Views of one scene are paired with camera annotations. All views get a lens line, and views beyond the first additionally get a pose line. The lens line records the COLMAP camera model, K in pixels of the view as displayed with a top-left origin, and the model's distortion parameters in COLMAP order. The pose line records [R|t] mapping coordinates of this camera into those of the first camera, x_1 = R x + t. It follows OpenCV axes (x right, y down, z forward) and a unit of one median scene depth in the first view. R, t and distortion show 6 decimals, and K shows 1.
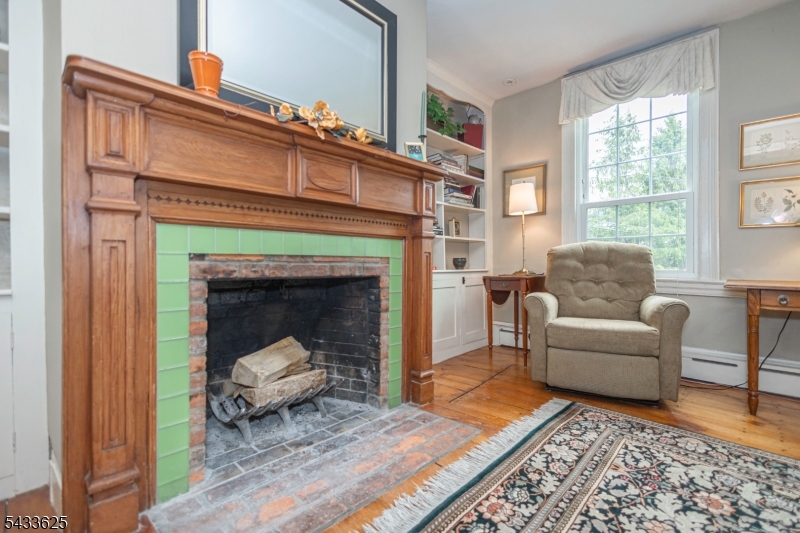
lens RADIAL K [[371.5, 0, 400.0], [0, 371.5, 266.5], [0, 0, 1]] dist [0.001395, -0.000011]
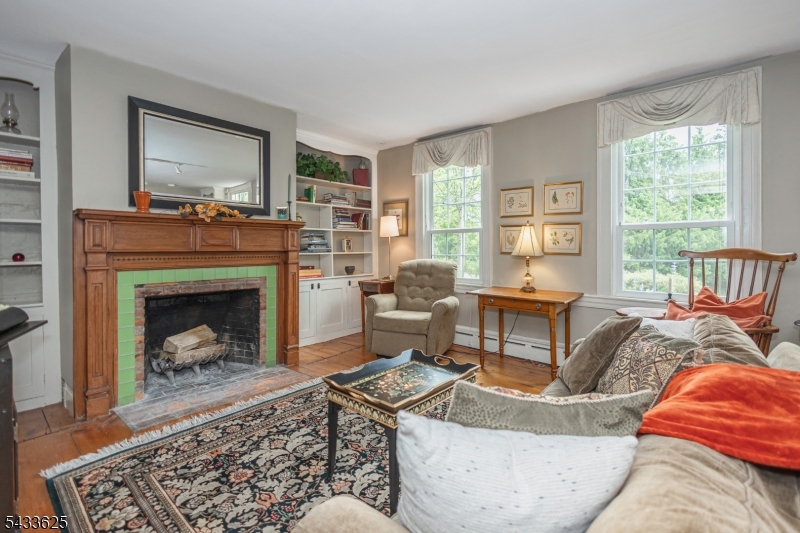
lens RADIAL K [[378.6, 0, 407.7], [0, 378.6, 251.5], [0, 0, 1]] dist [0.000244, -0.000054]
pose [[0.998723, 0.000924, 0.050503, 0.538186], [-0.001186, 0.999986, 0.005157, -0.151802], [-0.050498, -0.005210, 0.998711, -0.750082]]
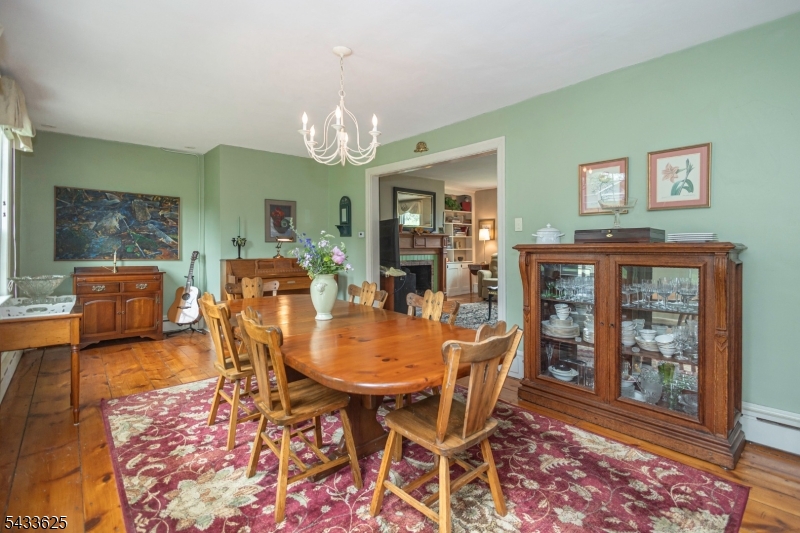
lens RADIAL K [[378.6, 0, 407.7], [0, 378.6, 251.5], [0, 0, 1]] dist [0.000244, -0.000054]
pose [[0.996961, -0.000881, -0.077899, 0.007491], [0.001267, 0.999987, 0.004908, -0.126186], [0.077893, -0.004992, 0.996949, -2.733810]]
